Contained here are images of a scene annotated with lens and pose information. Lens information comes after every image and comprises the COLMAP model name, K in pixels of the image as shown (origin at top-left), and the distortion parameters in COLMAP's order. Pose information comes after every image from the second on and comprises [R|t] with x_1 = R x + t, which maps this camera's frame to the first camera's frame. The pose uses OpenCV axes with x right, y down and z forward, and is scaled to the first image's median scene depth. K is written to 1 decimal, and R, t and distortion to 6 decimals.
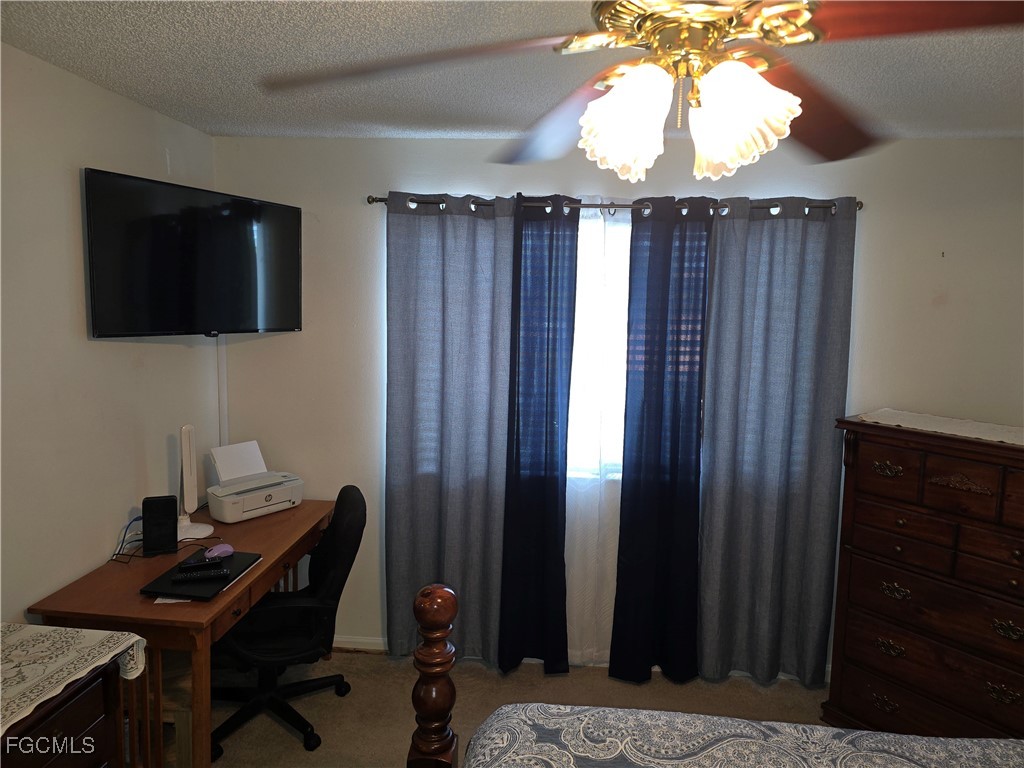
lens RADIAL K [[675.1, 0, 510.7], [0, 675.1, 370.9], [0, 0, 1]] dist [0.063296, -0.068729]
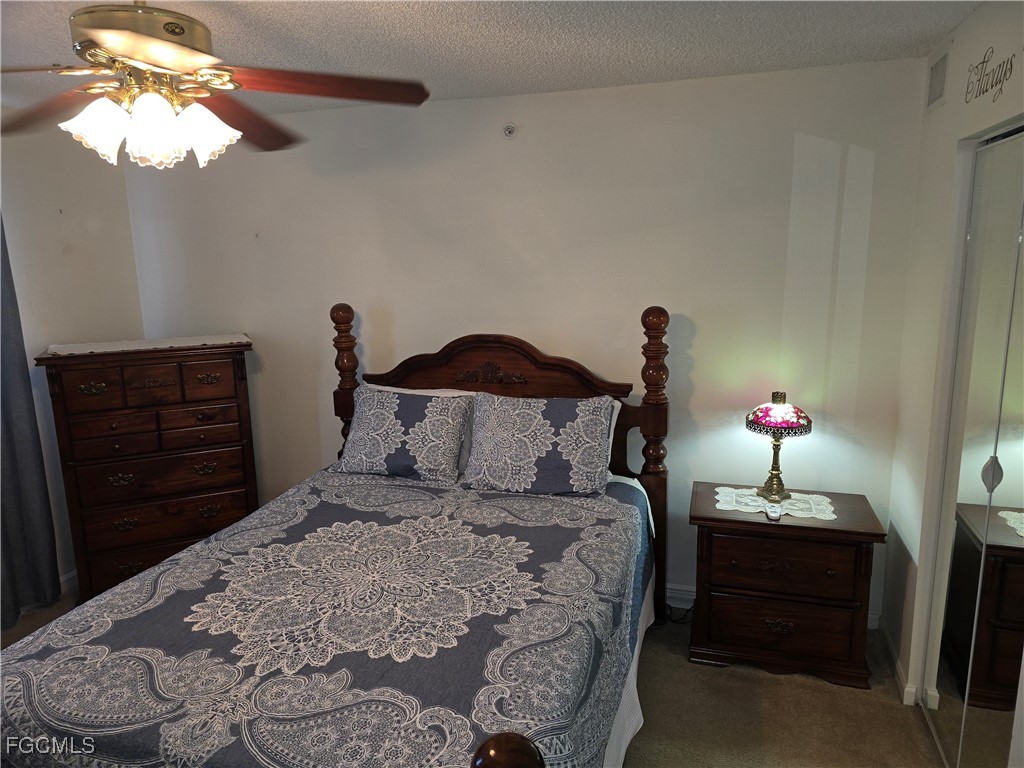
lens RADIAL K [[675.1, 0, 510.7], [0, 675.1, 370.9], [0, 0, 1]] dist [0.063296, -0.068729]
pose [[0.242500, -0.214461, 0.946150, -0.453780], [0.126308, 0.973939, 0.188387, -0.025534], [-0.961894, 0.073822, 0.263269, -0.050709]]
